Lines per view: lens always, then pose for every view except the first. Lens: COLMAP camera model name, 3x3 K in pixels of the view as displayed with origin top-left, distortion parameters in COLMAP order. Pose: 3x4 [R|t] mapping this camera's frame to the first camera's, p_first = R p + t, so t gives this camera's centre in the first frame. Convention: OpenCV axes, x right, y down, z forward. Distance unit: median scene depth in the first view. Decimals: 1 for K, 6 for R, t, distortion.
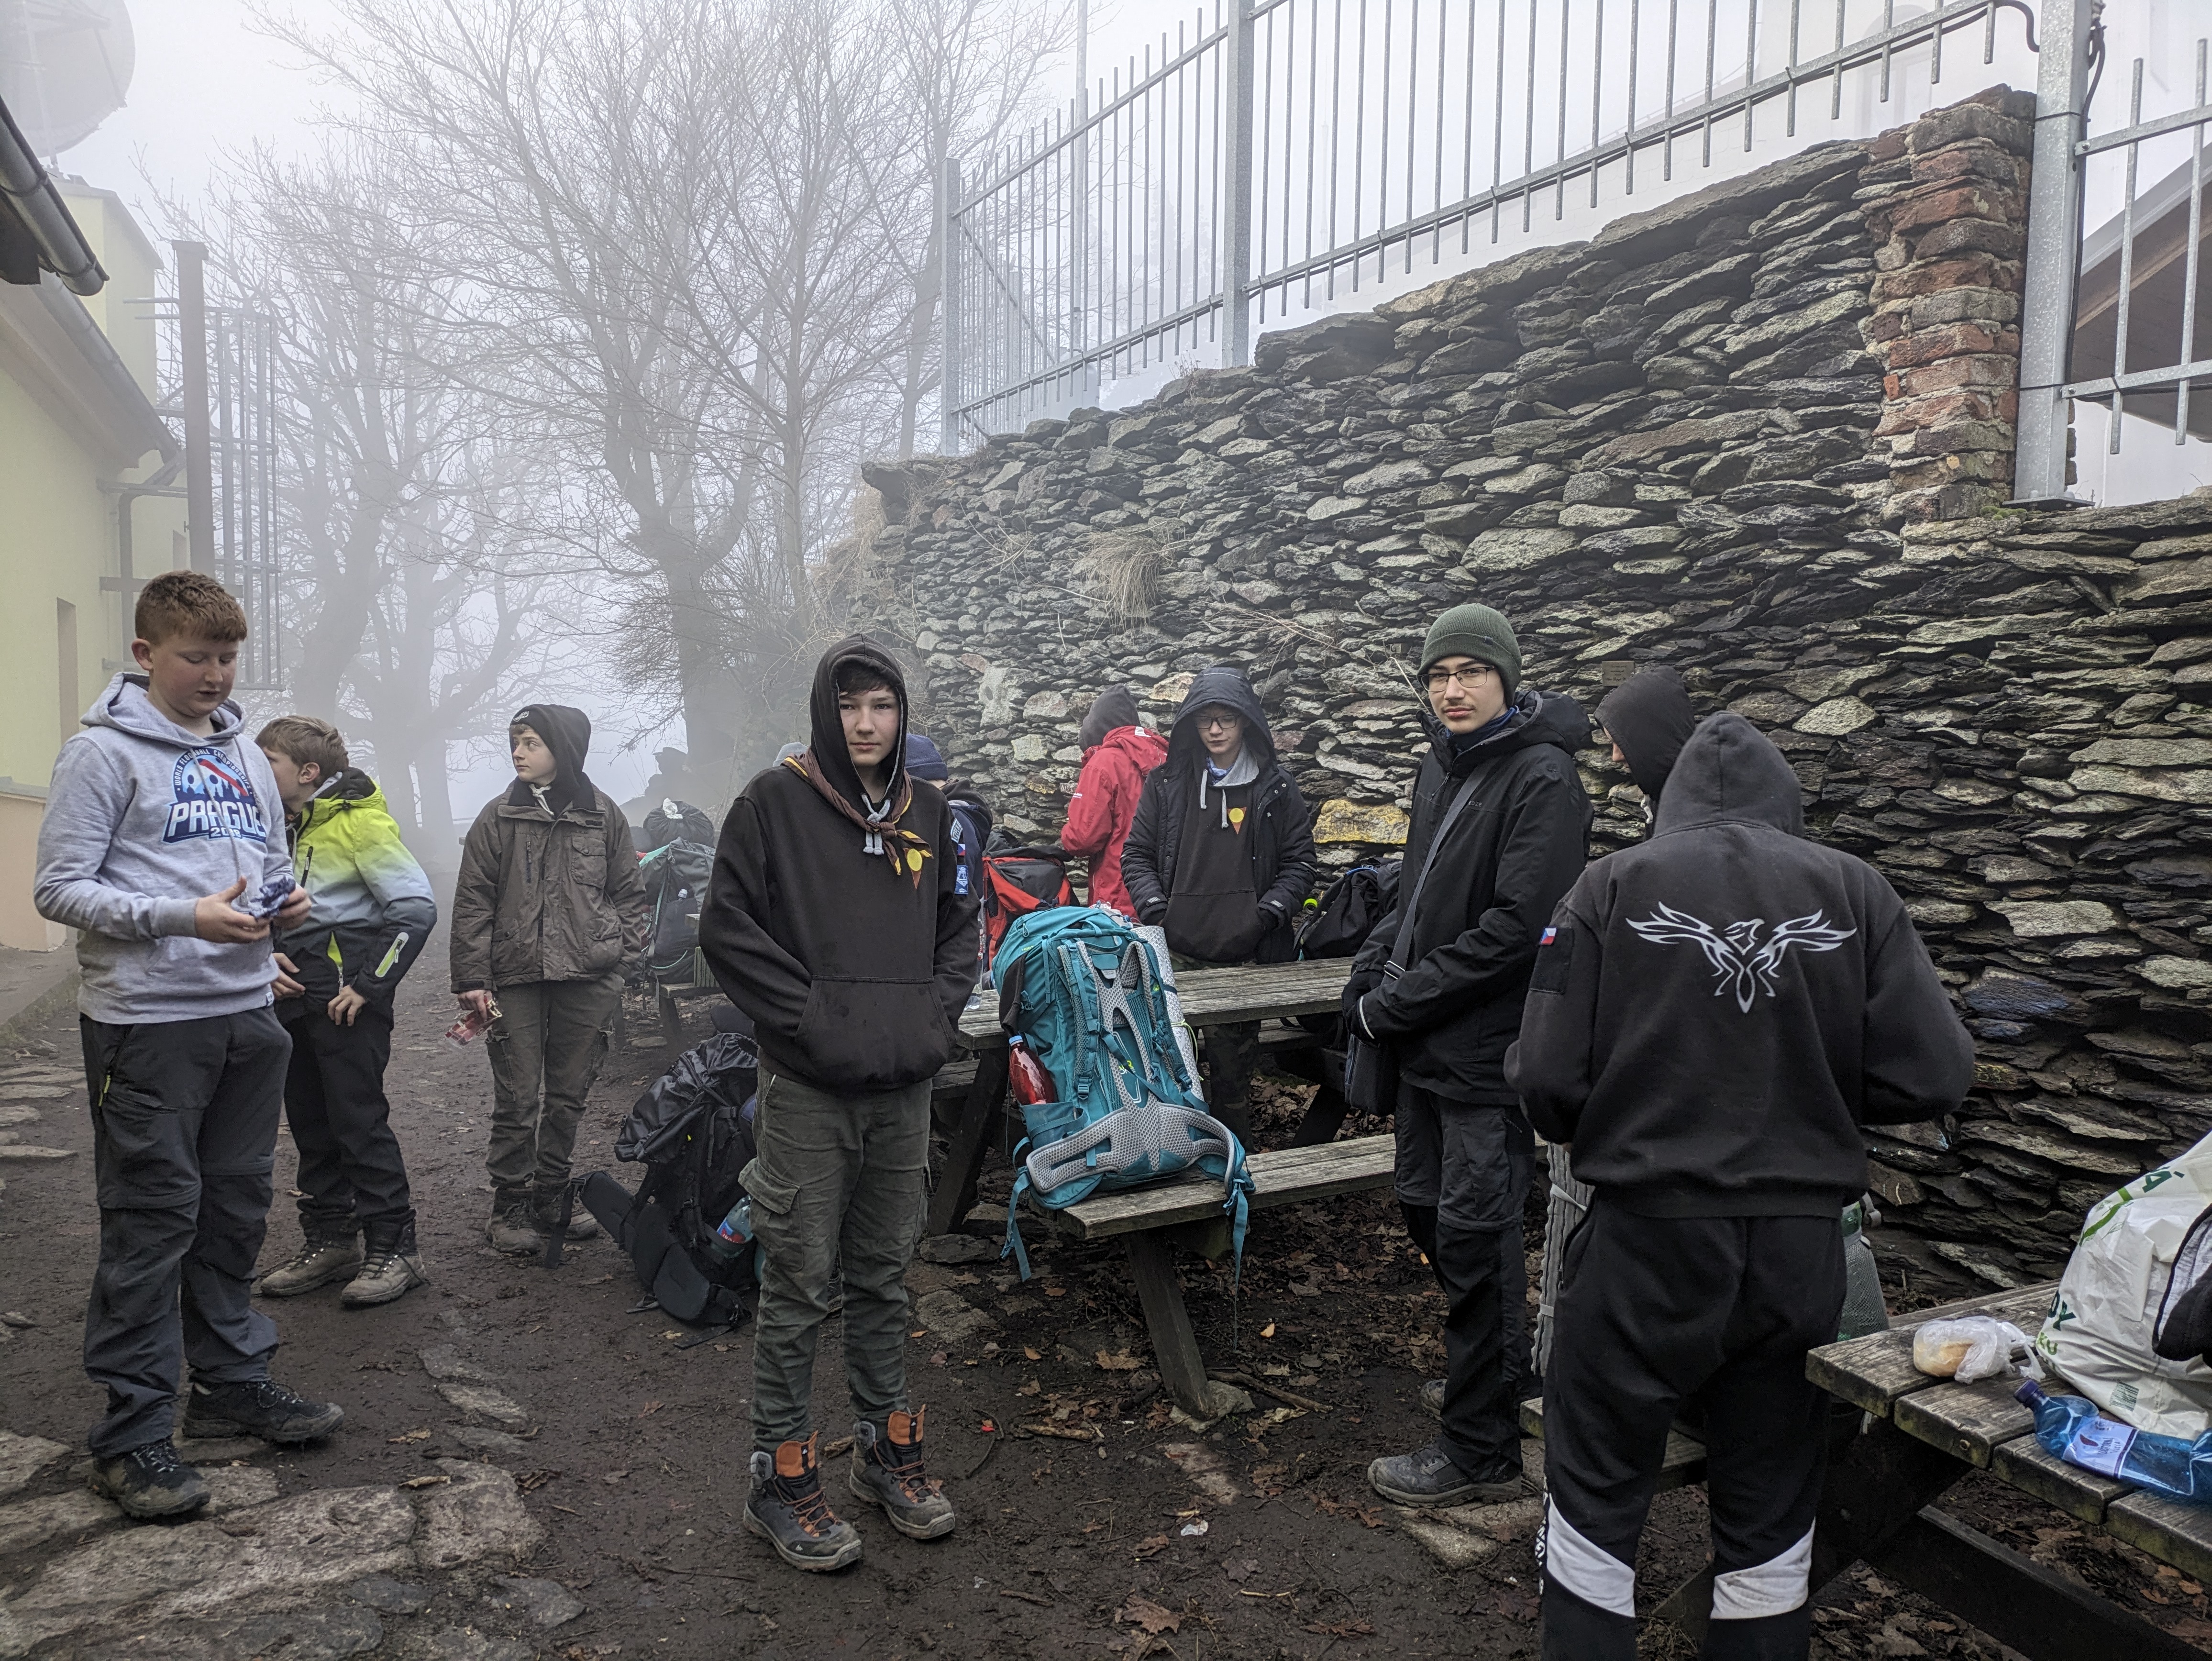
lens RADIAL K [[1593.8, 0, 1080.1], [0, 1593.8, 842.5], [0, 0, 1]] dist [0.072606, -0.072055]
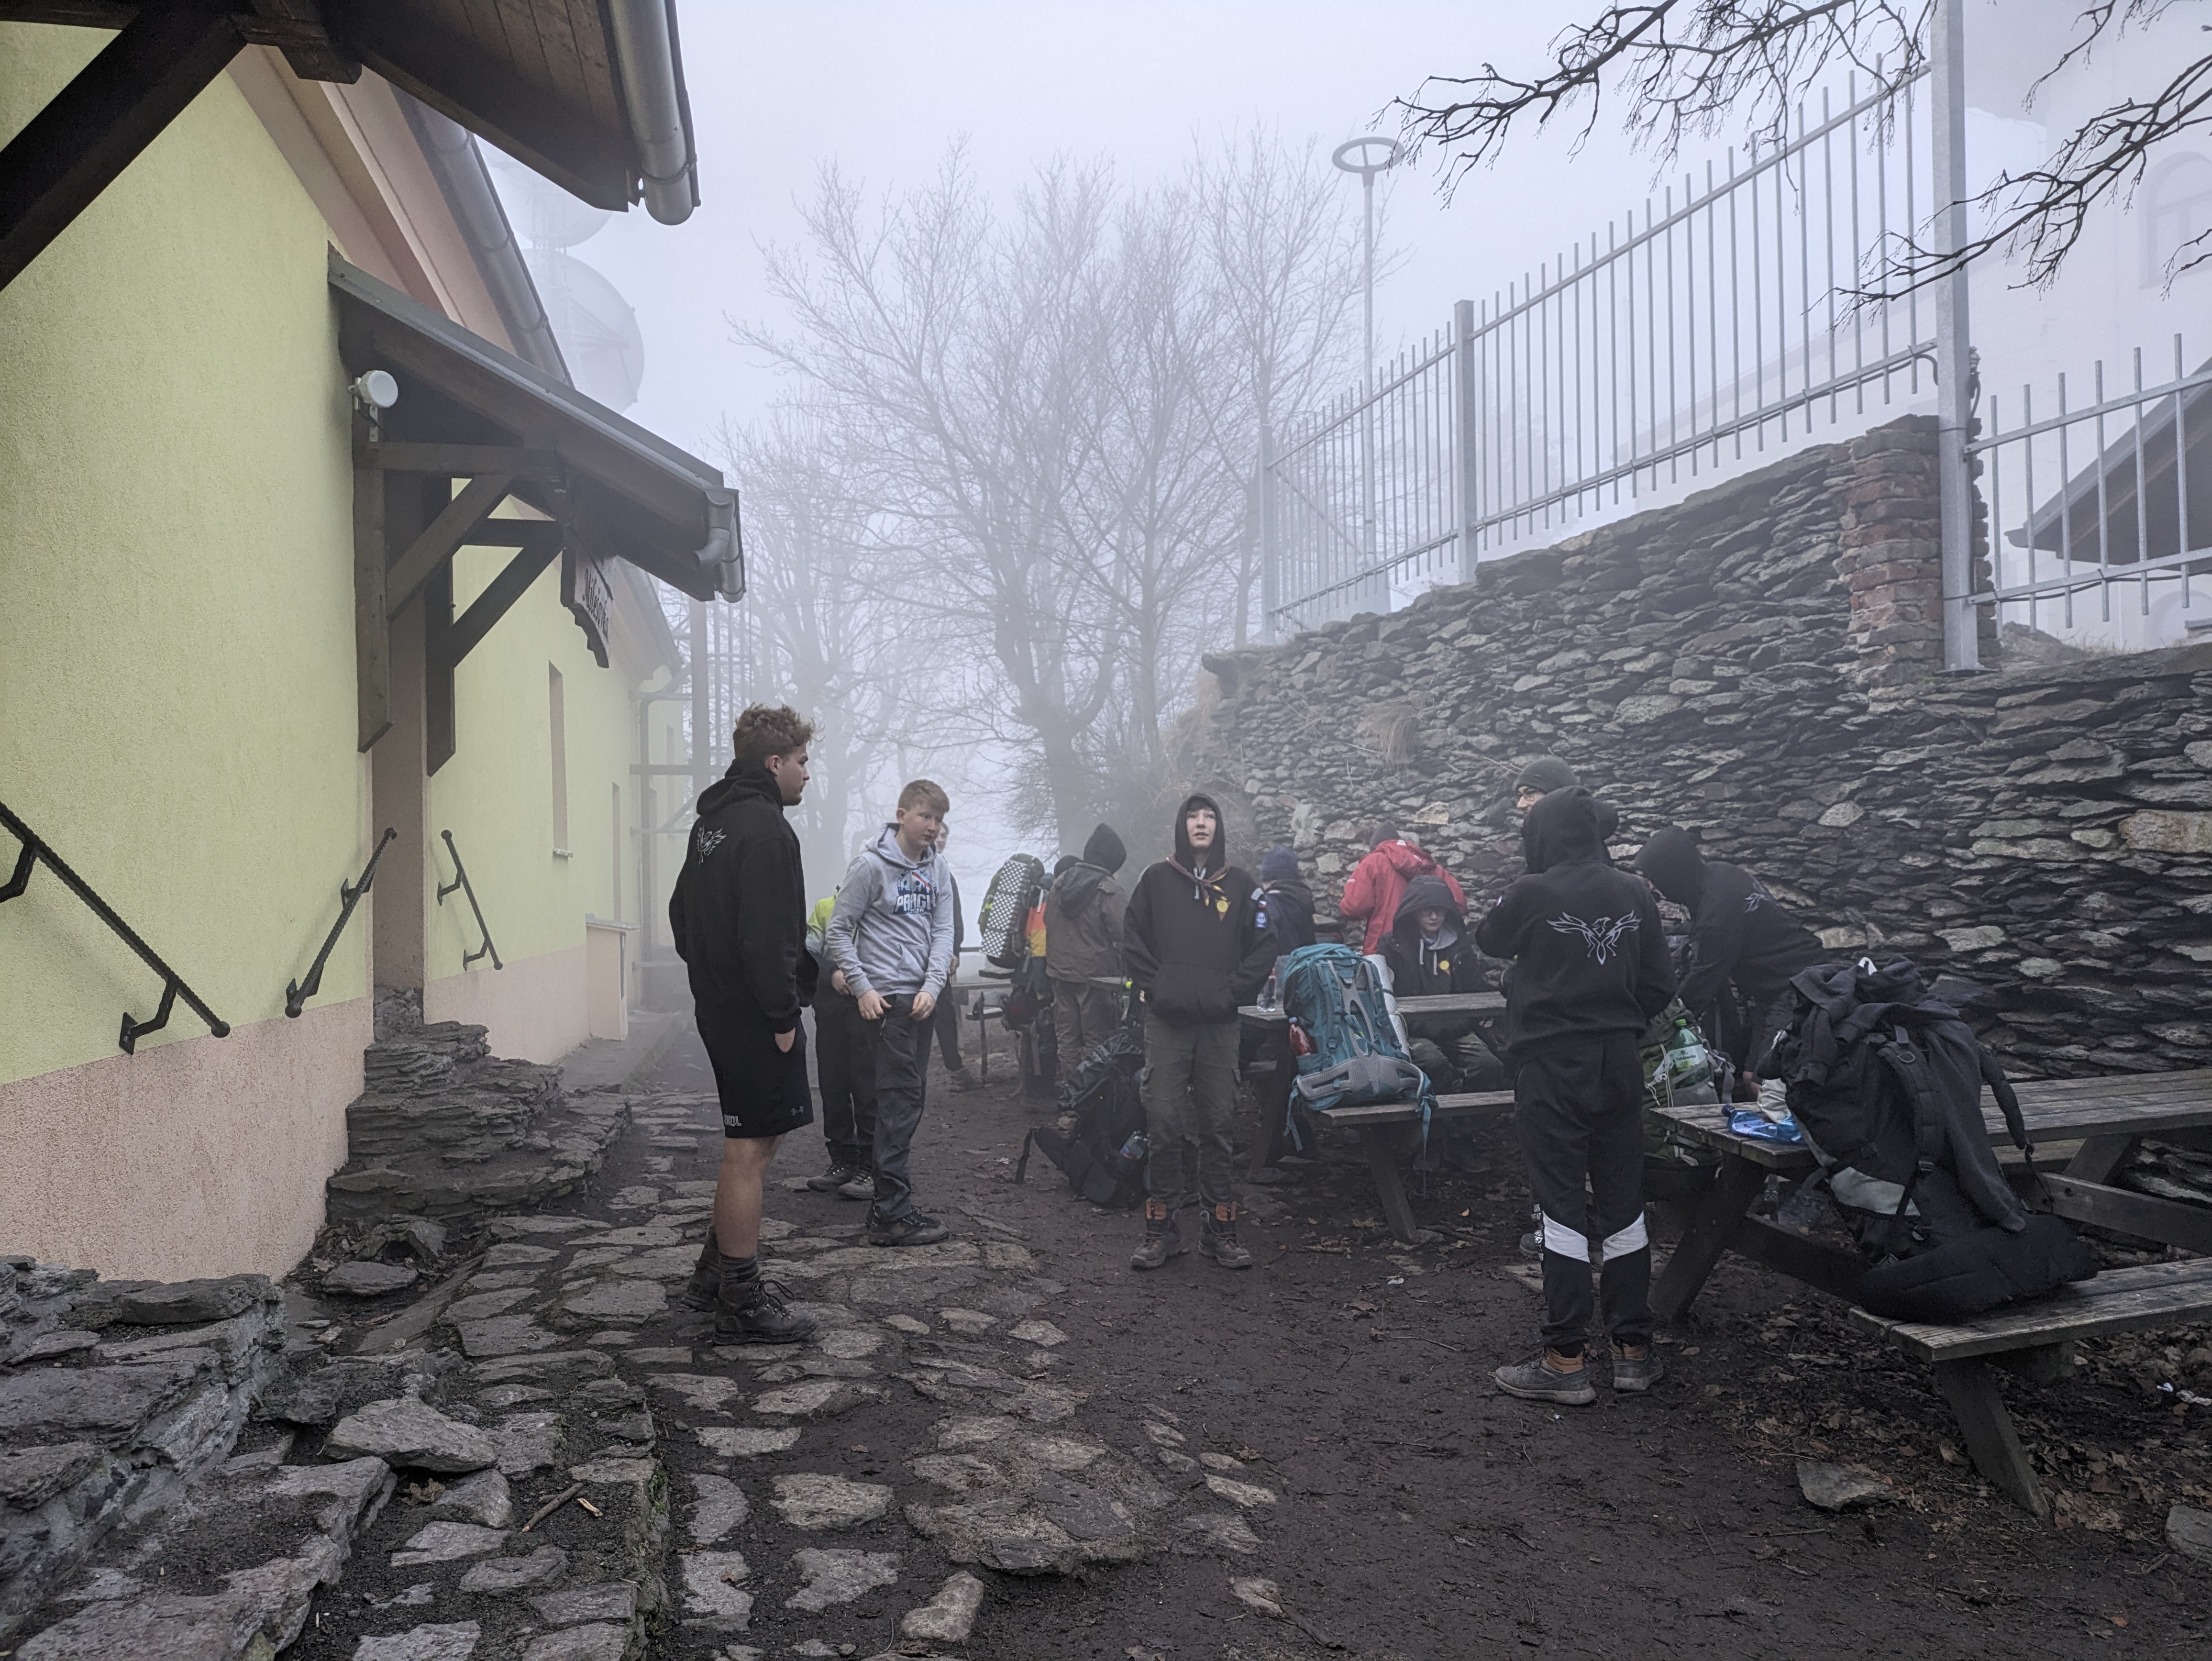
lens RADIAL K [[1593.8, 0, 1080.1], [0, 1593.8, 842.5], [0, 0, 1]] dist [0.072606, -0.072055]
pose [[0.975834, -0.033444, -0.215939, 0.088204], [0.014116, 0.995802, -0.090437, 0.067962], [0.218057, 0.085204, 0.972210, -0.565924]]
